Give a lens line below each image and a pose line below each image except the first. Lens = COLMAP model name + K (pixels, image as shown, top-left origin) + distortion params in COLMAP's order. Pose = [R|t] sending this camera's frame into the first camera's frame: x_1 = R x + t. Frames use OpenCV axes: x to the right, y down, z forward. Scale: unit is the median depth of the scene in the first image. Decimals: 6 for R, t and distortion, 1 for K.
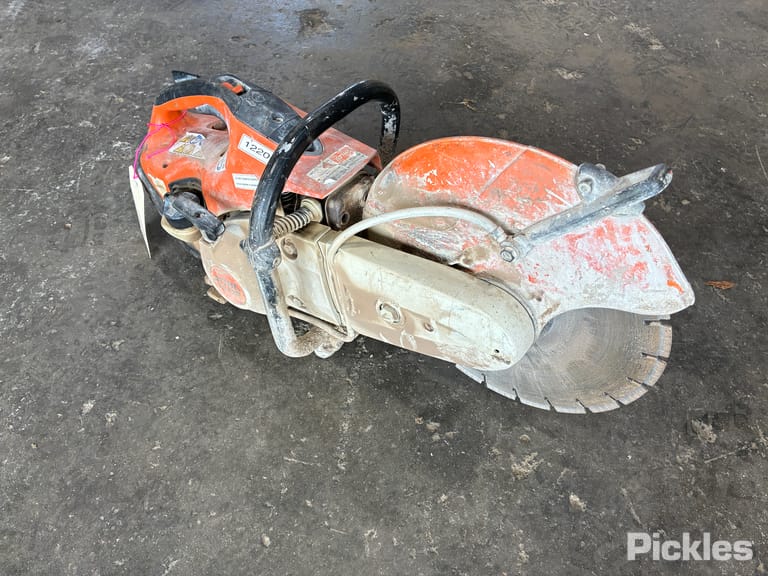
lens RADIAL K [[599.7, 0, 378.7], [0, 599.7, 288.2], [0, 0, 1]] dist [0.035554, -0.037221]
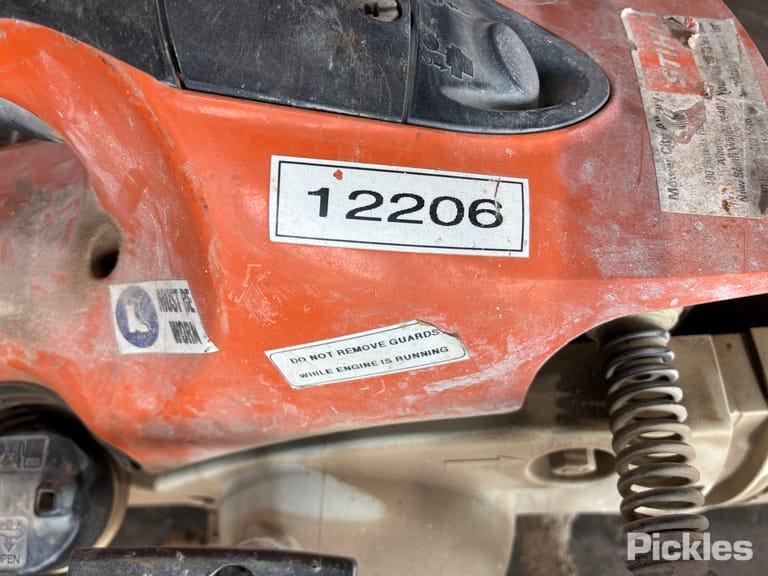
lens RADIAL K [[599.7, 0, 378.7], [0, 599.7, 288.2], [0, 0, 1]] dist [0.035554, -0.037221]
pose [[0.811844, -0.503300, 0.295970, -0.262171], [0.415553, 0.854152, 0.312635, -0.258108], [-0.410153, -0.130819, 0.902586, 0.802300]]
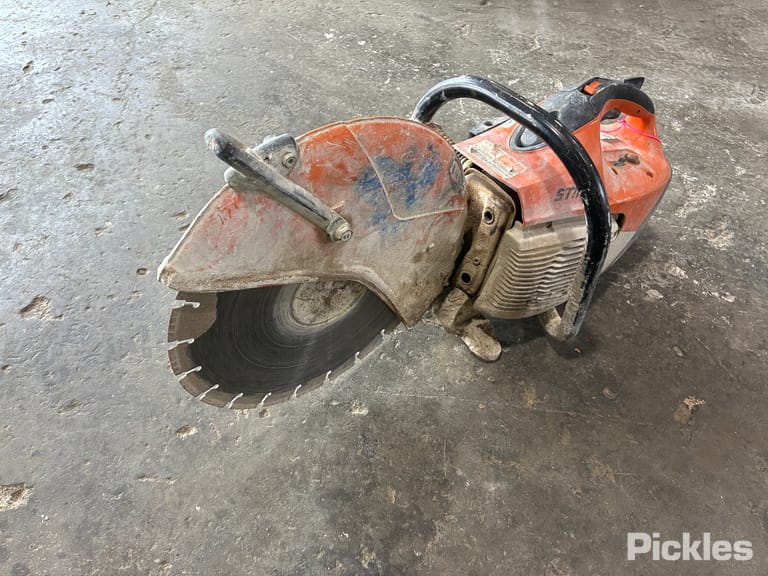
lens RADIAL K [[592.1, 0, 383.0], [0, 592.1, 276.4], [0, 0, 1]] dist [0.013185, -0.001622]
pose [[-0.286600, 0.666169, -0.688534, 0.757678], [-0.764239, 0.274433, 0.583631, -0.558706], [0.577754, 0.693473, 0.430460, 0.586574]]
